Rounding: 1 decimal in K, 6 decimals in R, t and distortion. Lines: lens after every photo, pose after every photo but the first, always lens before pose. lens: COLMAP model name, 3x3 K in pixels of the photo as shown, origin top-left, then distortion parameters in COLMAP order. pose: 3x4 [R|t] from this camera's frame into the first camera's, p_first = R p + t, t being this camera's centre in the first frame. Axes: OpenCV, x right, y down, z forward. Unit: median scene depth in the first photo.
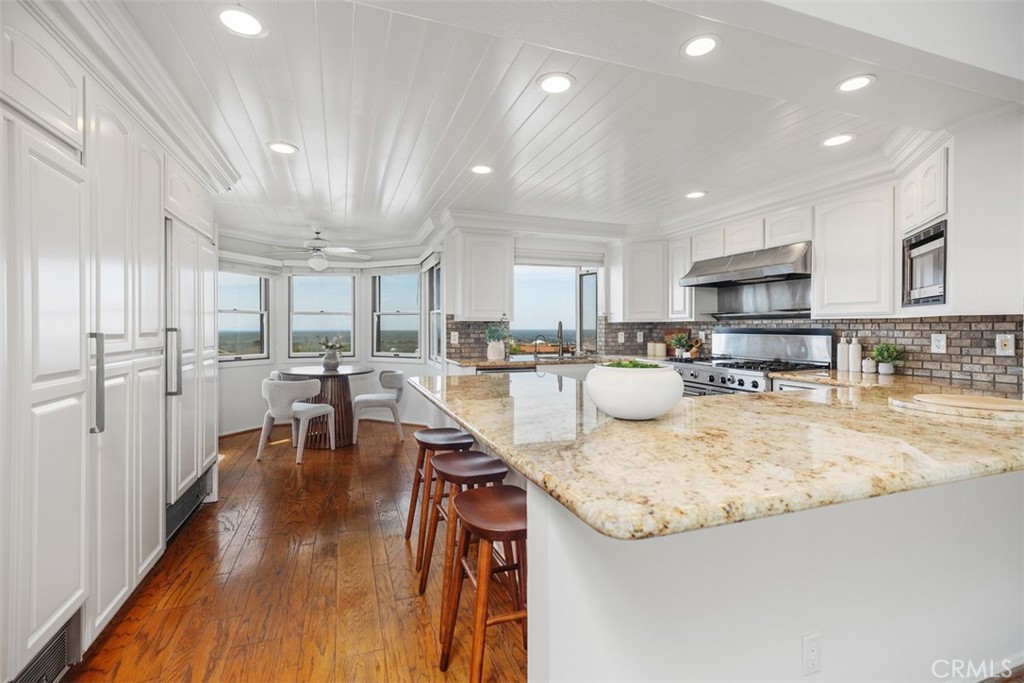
lens RADIAL K [[470.1, 0, 508.7], [0, 470.1, 335.1], [0, 0, 1]] dist [-0.002288, 0.000792]
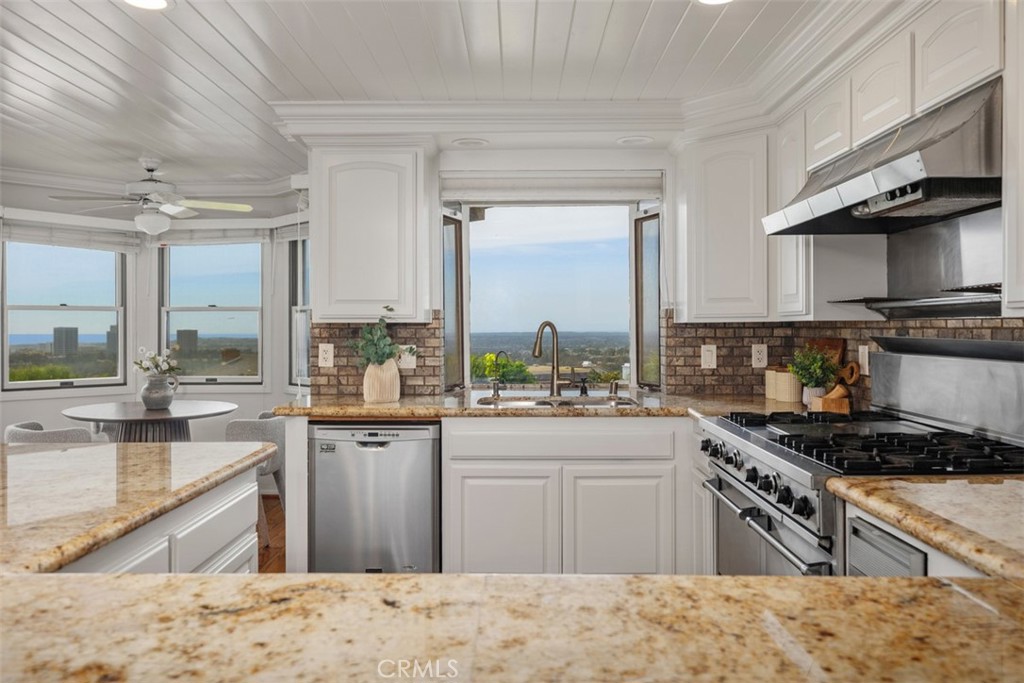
lens RADIAL K [[801.0, 0, 515.2], [0, 801.0, 338.1], [0, 0, 1]] dist [0.001770, -0.000487]
pose [[0.932491, 0.002102, -0.361188, 0.353097], [-0.003061, 0.999993, -0.002083, -0.010847], [0.361181, 0.003048, 0.932491, 0.241805]]
